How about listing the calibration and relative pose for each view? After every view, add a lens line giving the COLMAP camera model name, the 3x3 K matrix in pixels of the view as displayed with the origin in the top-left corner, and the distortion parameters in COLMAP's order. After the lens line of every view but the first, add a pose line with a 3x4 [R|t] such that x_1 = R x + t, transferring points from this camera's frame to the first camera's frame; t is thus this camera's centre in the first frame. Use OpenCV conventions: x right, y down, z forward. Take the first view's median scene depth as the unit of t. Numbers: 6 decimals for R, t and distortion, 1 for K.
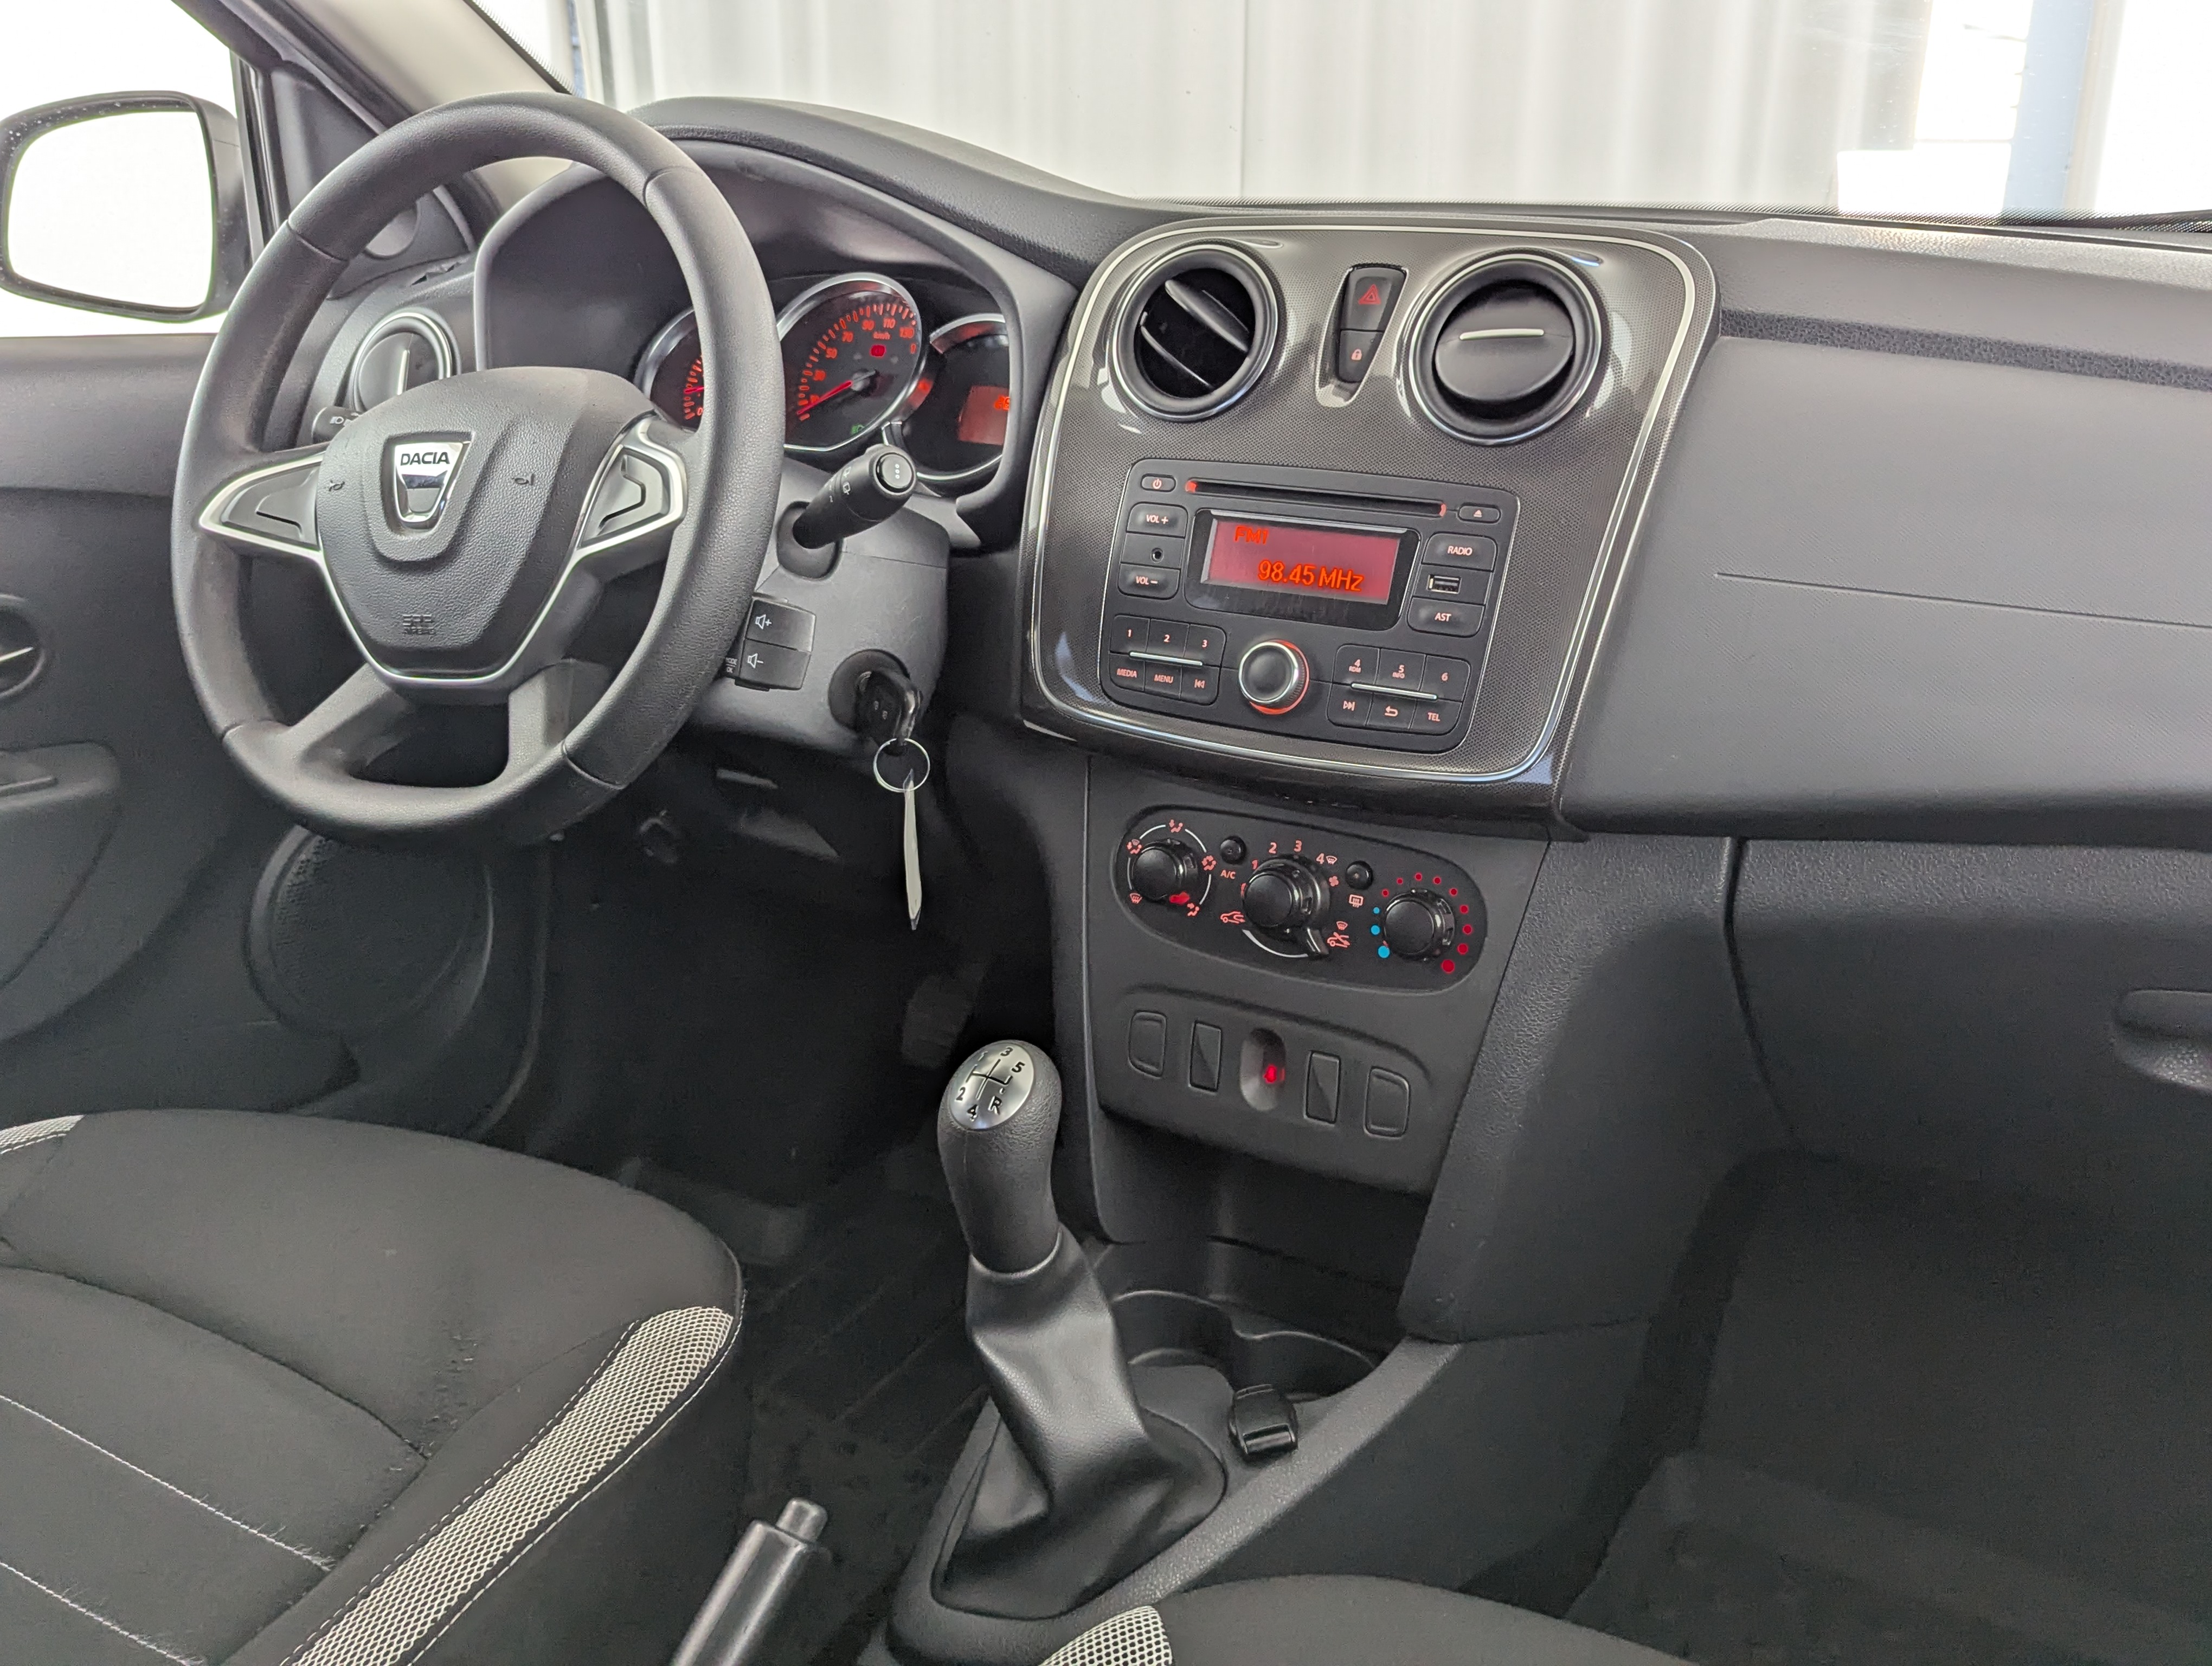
lens RADIAL K [[1914.0, 0, 1170.8], [0, 1914.0, 809.8], [0, 0, 1]] dist [0.037326, -0.010706]
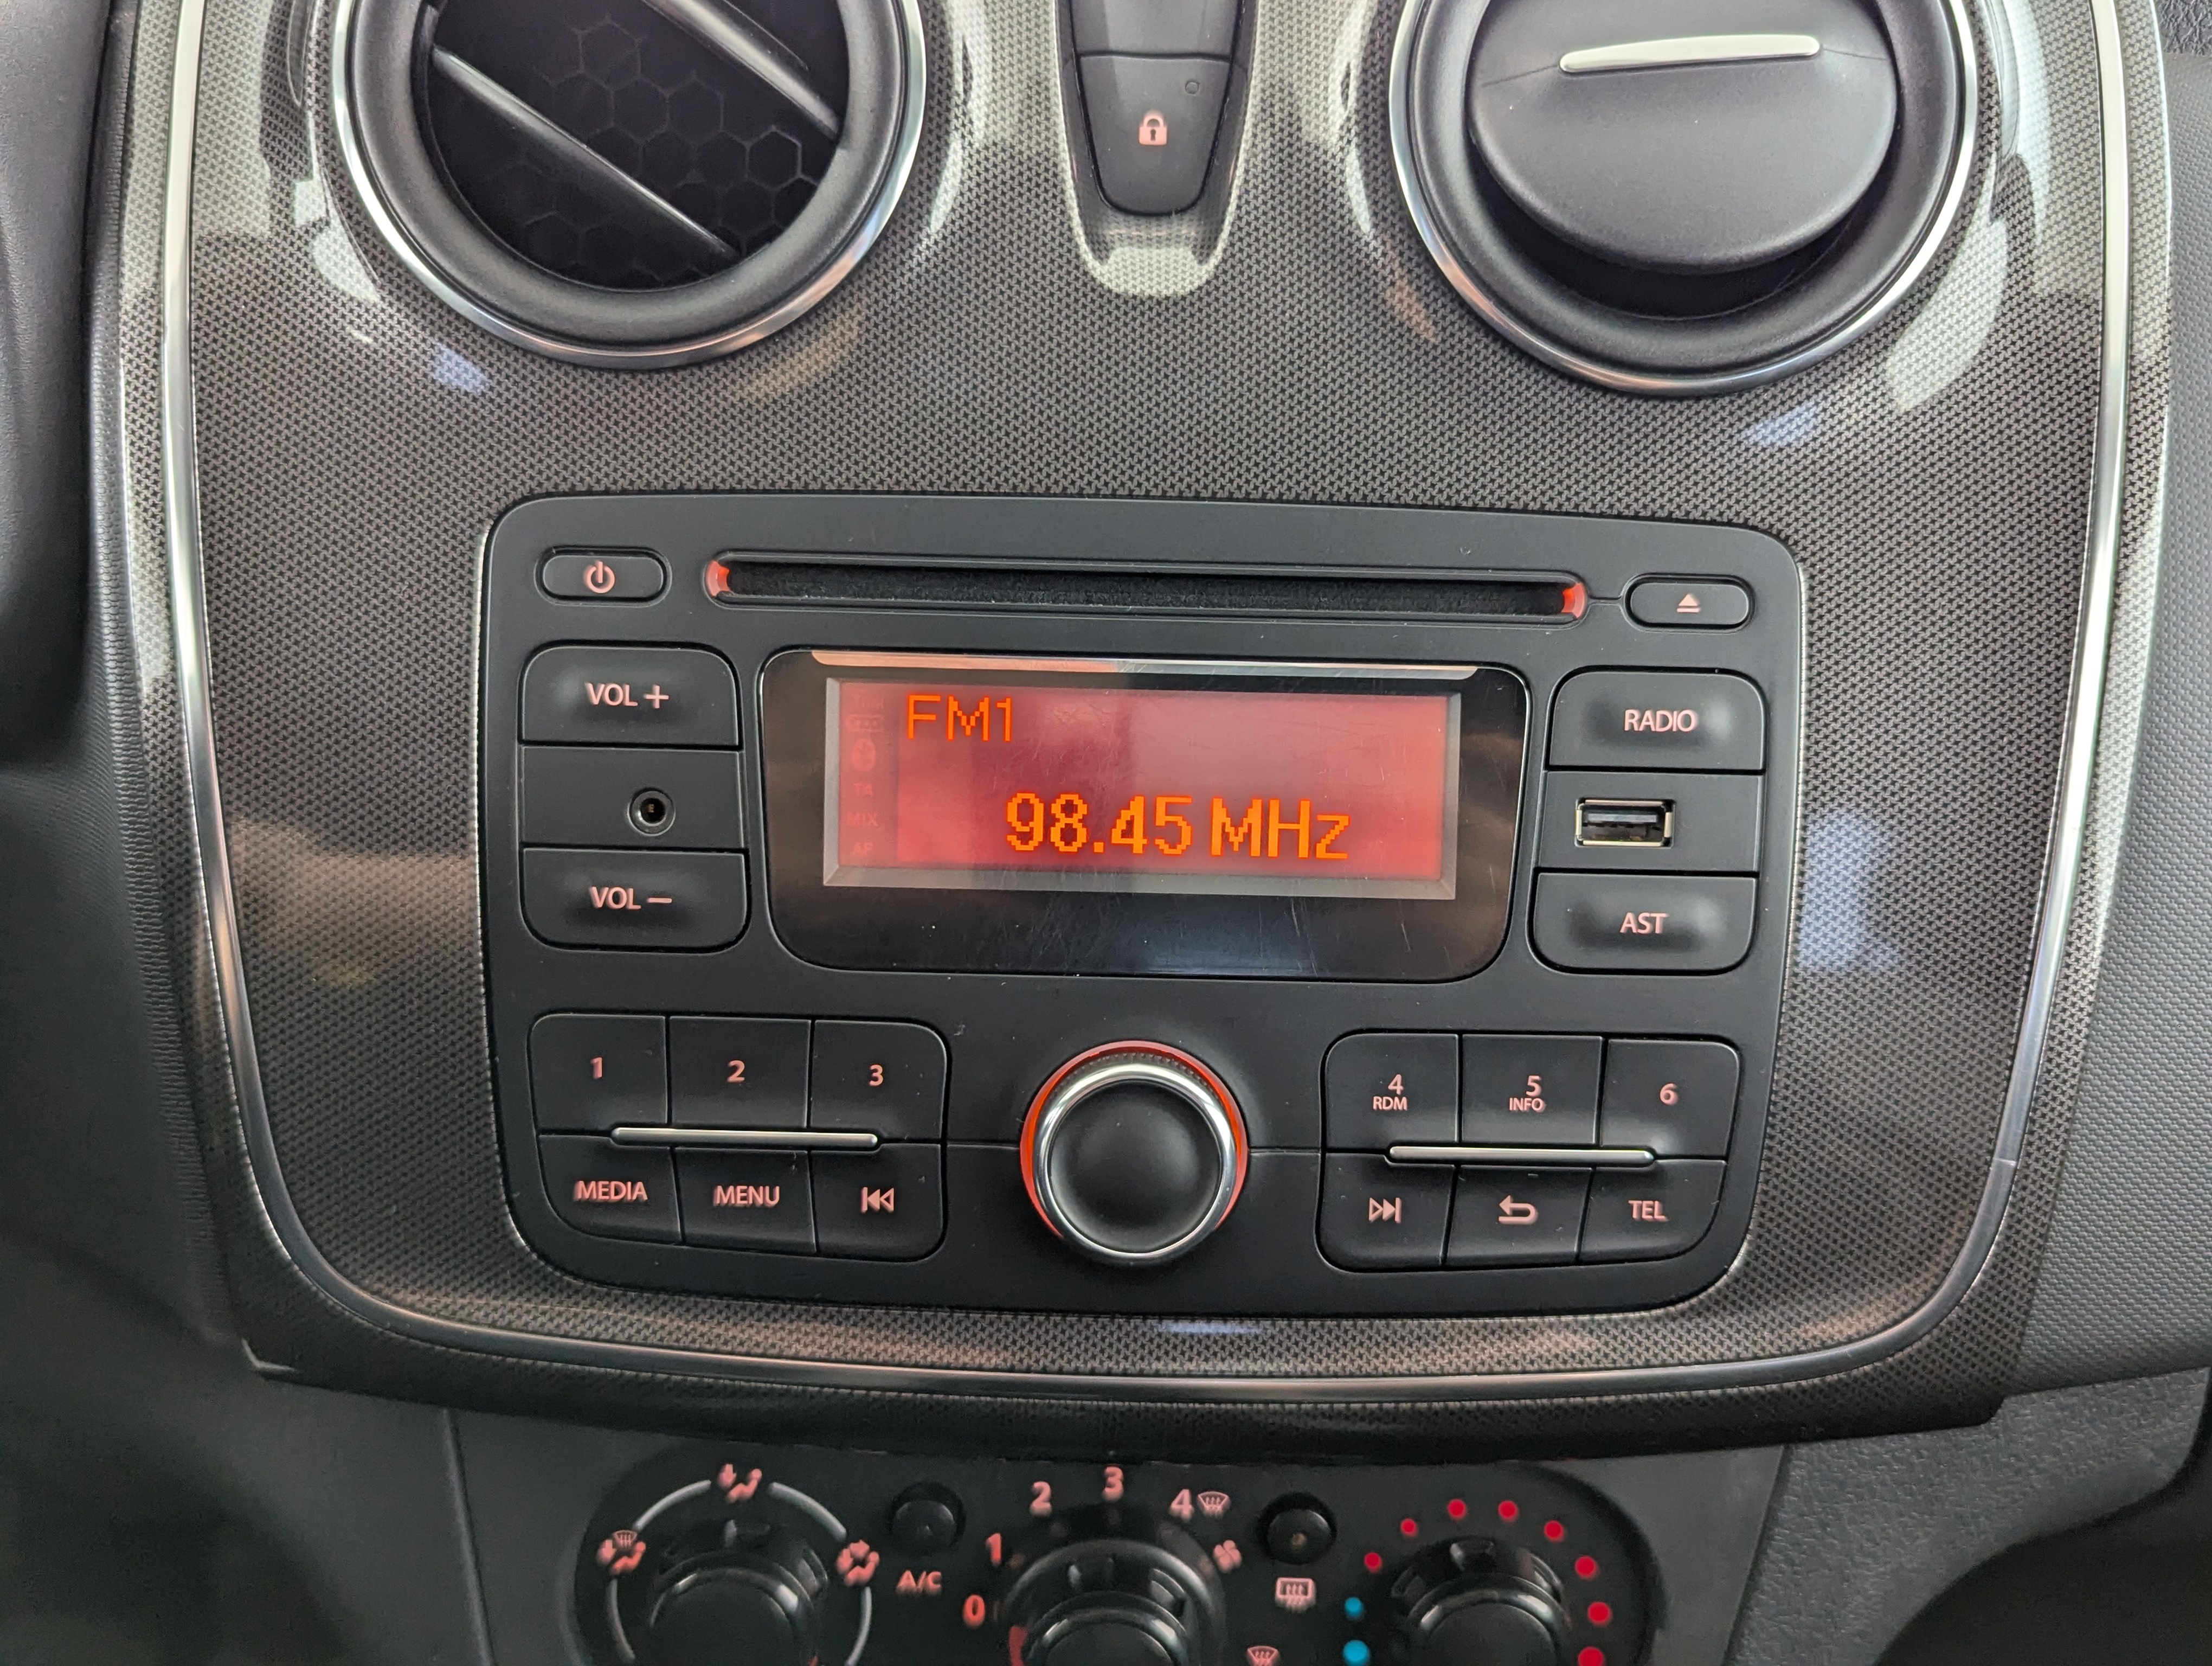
lens RADIAL K [[1914.0, 0, 1123.5], [0, 1914.0, 847.1], [0, 0, 1]] dist [0.037326, -0.010706]
pose [[0.876285, -0.182734, 0.445794, -0.078642], [0.136117, 0.981485, 0.134757, -0.156629], [-0.462165, -0.057406, 0.884934, 0.679412]]
